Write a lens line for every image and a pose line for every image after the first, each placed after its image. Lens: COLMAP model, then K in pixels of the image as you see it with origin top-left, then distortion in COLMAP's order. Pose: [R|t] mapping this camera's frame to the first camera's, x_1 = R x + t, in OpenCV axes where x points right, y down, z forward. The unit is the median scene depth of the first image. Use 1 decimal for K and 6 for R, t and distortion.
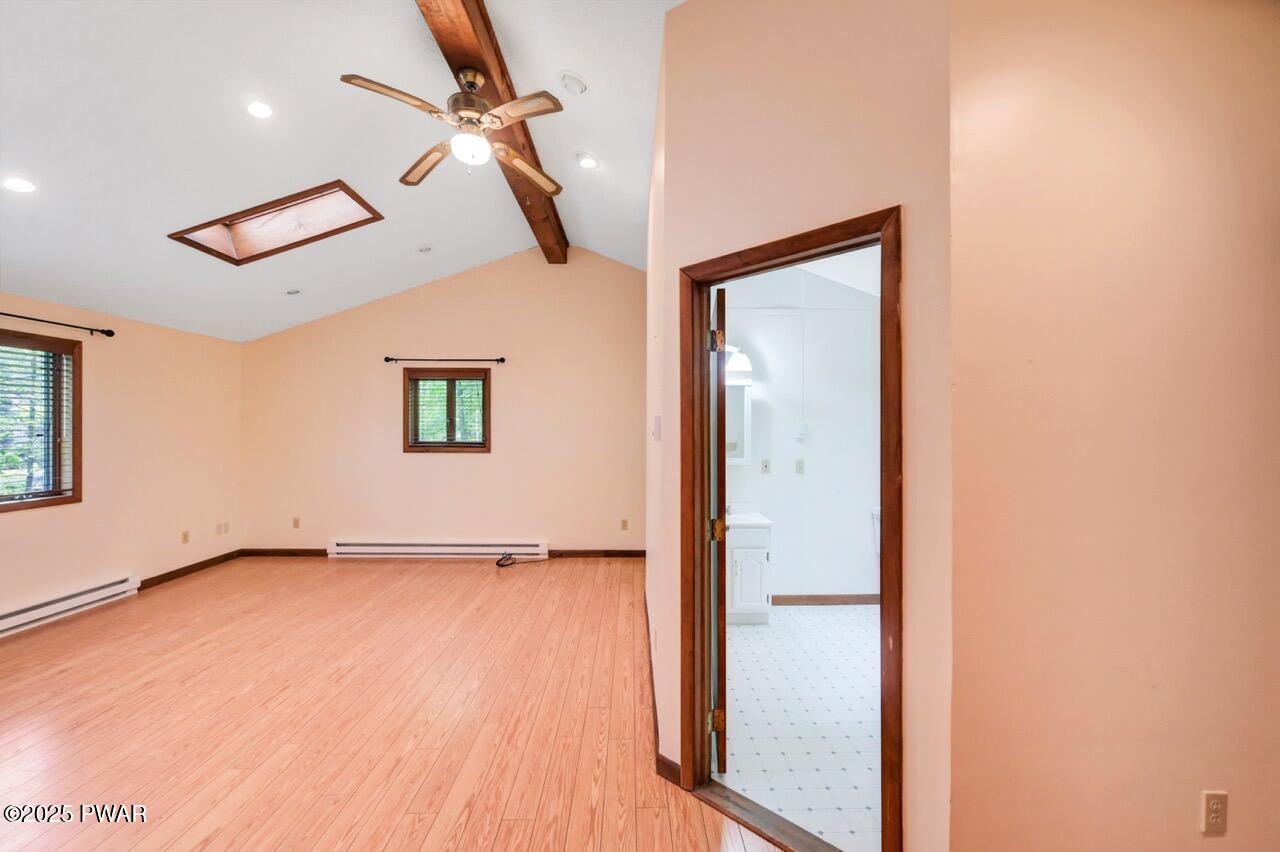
lens RADIAL K [[510.9, 0, 639.8], [0, 510.9, 426.8], [0, 0, 1]] dist [-0.004221, -0.000104]
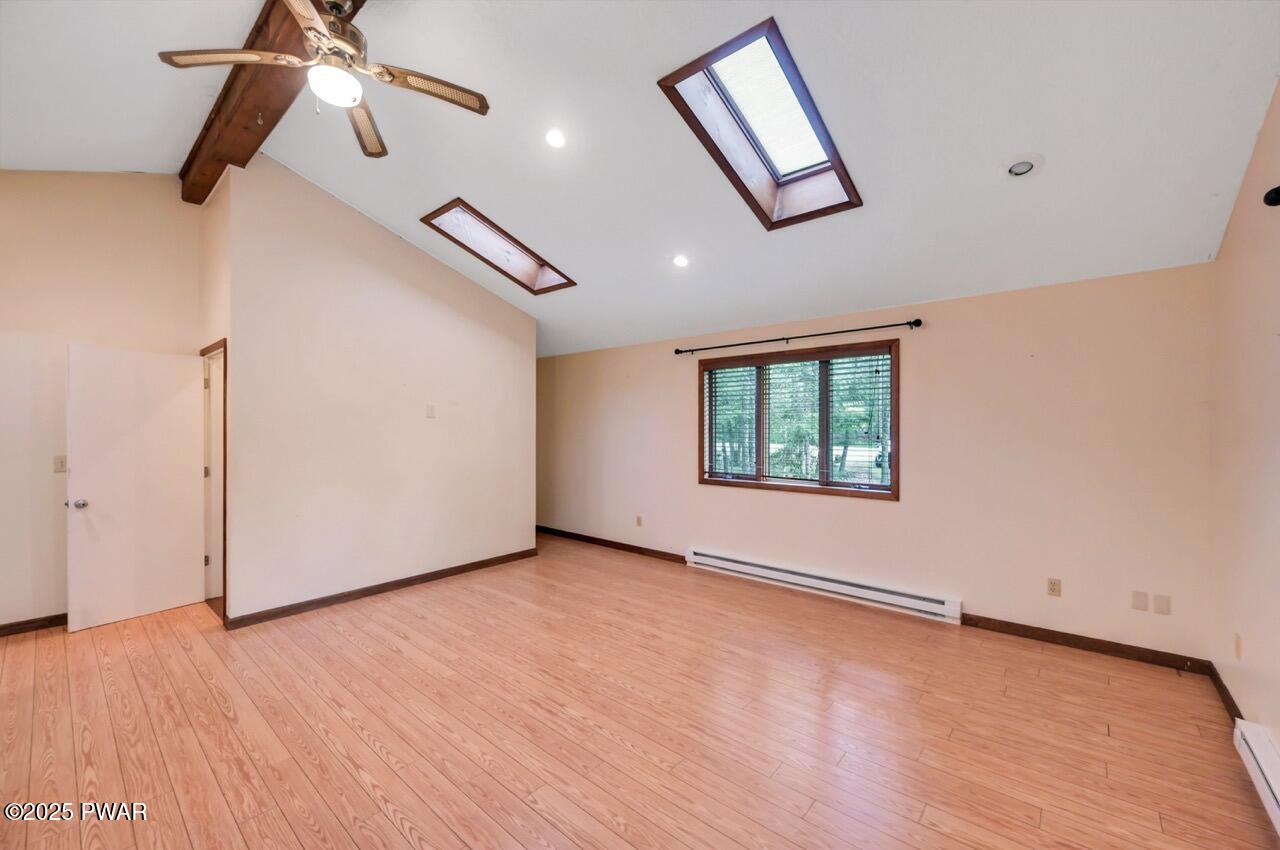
lens RADIAL K [[510.9, 0, 645.5], [0, 510.9, 426.7], [0, 0, 1]] dist [-0.004221, -0.000104]
pose [[-0.660876, -0.002957, -0.750489, -0.038873], [-0.000864, 0.999995, -0.003180, 0.009565], [0.750494, -0.001453, -0.660875, 1.695149]]
